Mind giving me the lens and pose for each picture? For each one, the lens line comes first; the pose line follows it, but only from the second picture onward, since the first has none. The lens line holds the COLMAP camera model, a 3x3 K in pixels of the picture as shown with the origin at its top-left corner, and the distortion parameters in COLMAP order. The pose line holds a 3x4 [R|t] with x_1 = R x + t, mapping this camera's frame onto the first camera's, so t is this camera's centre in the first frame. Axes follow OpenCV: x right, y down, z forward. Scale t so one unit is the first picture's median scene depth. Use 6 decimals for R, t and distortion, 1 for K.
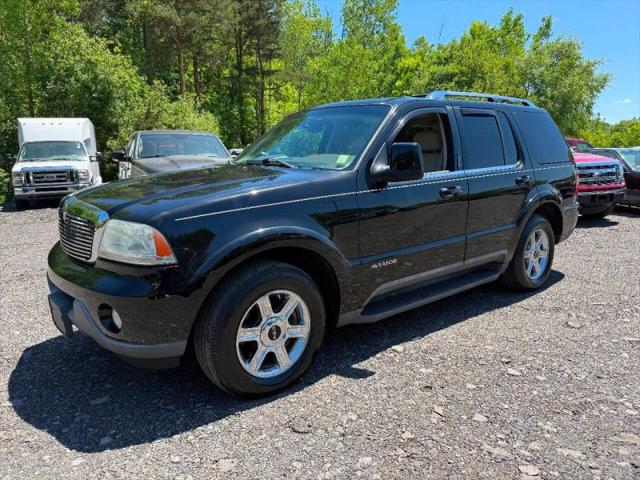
lens RADIAL K [[446.7, 0, 328.0], [0, 446.7, 242.5], [0, 0, 1]] dist [0.022813, -0.028225]
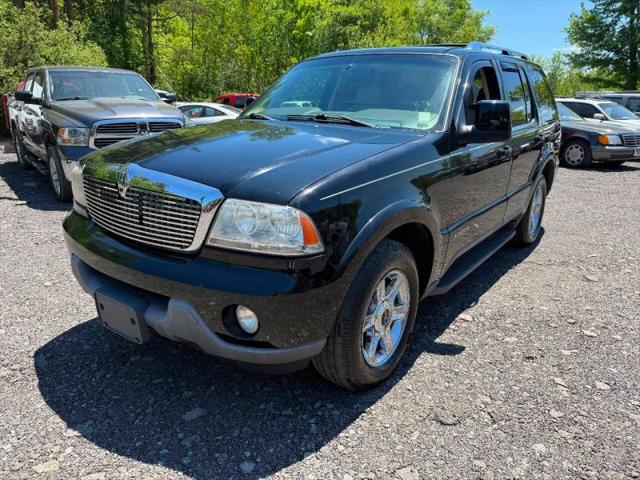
lens RADIAL K [[446.7, 0, 322.1], [0, 446.7, 242.5], [0, 0, 1]] dist [0.022813, -0.028225]
pose [[0.974480, -0.043106, 0.220298, -0.246650], [0.016904, 0.992694, 0.119468, -0.032236], [-0.223839, -0.112695, 0.968089, 0.098435]]
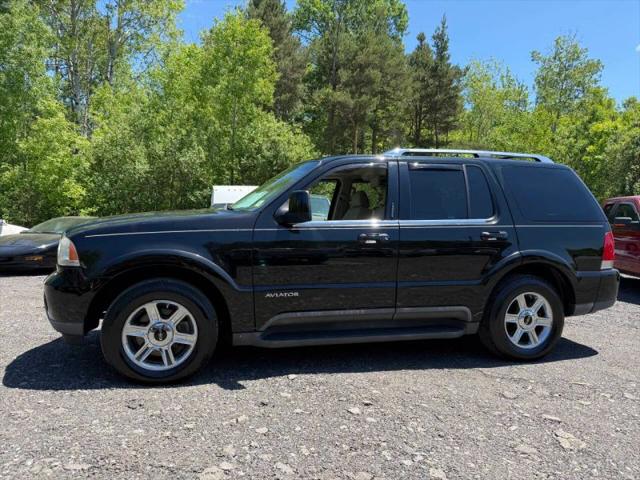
lens RADIAL K [[446.7, 0, 323.0], [0, 446.7, 245.4], [0, 0, 1]] dist [0.022813, -0.028225]
pose [[0.908092, 0.050691, -0.415691, 0.455796], [-0.110099, 0.986625, -0.120202, 0.031151], [0.404038, 0.154922, 0.901528, 0.003731]]
